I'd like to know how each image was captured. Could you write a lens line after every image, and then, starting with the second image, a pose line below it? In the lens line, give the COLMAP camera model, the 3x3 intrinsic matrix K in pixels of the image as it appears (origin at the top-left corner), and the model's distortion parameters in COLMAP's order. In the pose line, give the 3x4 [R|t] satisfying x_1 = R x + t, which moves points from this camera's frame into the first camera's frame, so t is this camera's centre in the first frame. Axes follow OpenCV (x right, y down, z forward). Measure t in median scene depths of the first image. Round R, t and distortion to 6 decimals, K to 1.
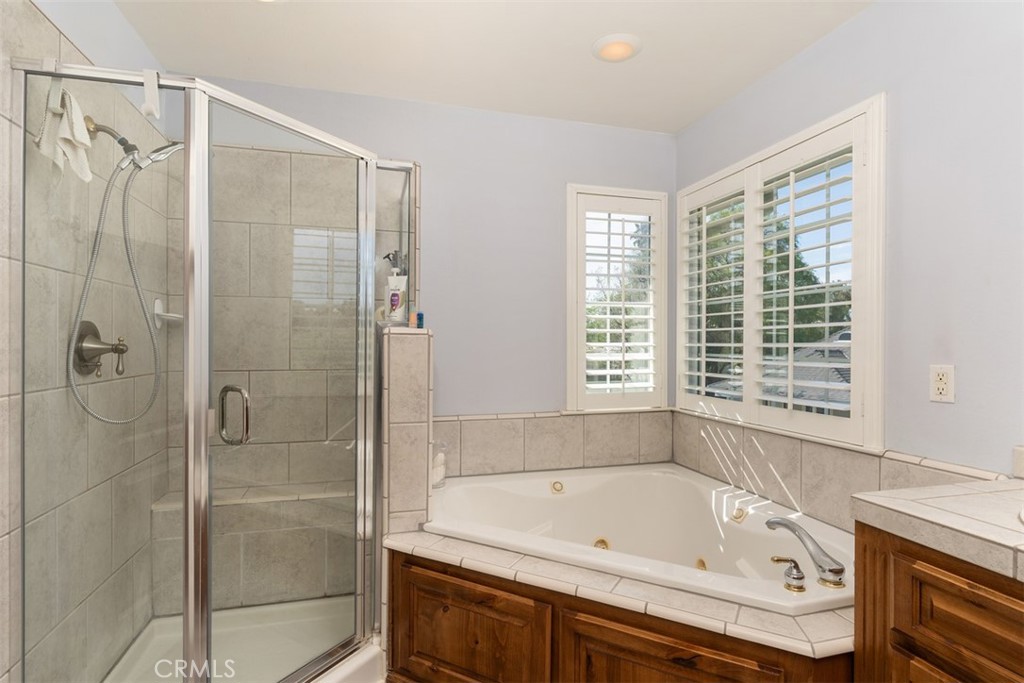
lens RADIAL K [[520.1, 0, 515.2], [0, 520.1, 344.2], [0, 0, 1]] dist [-0.001367, 0.001113]
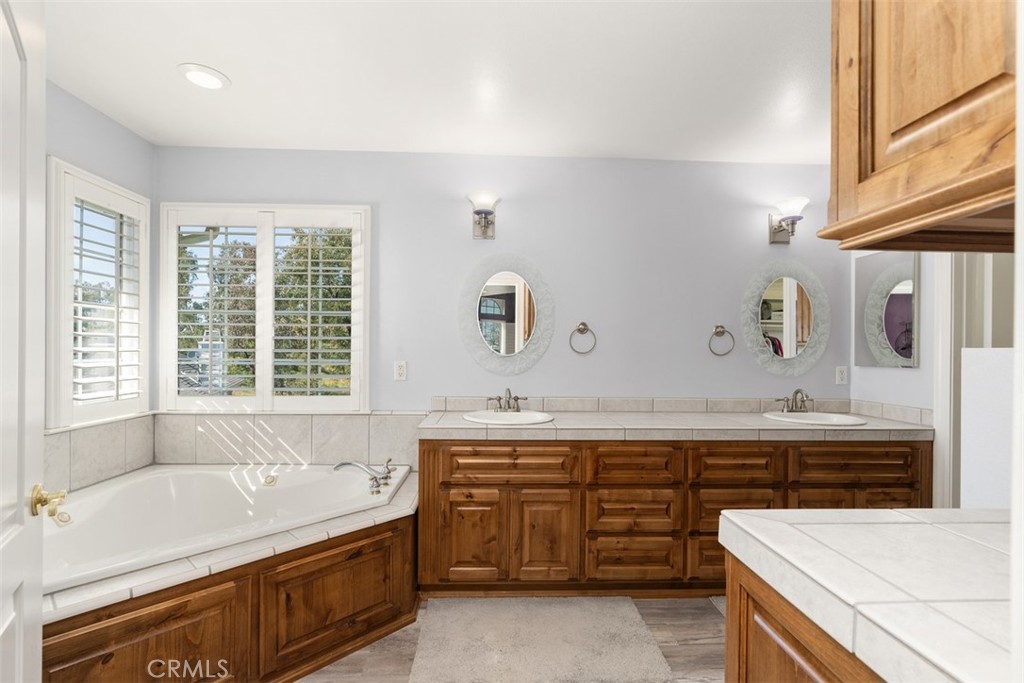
lens RADIAL K [[466.5, 0, 517.5], [0, 466.5, 348.7], [0, 0, 1]] dist [-0.006720, 0.003237]
pose [[0.222807, -0.000101, 0.974863, -0.613979], [-0.007692, 0.999969, 0.001862, -0.011181], [-0.974832, -0.007914, 0.222799, 0.140223]]
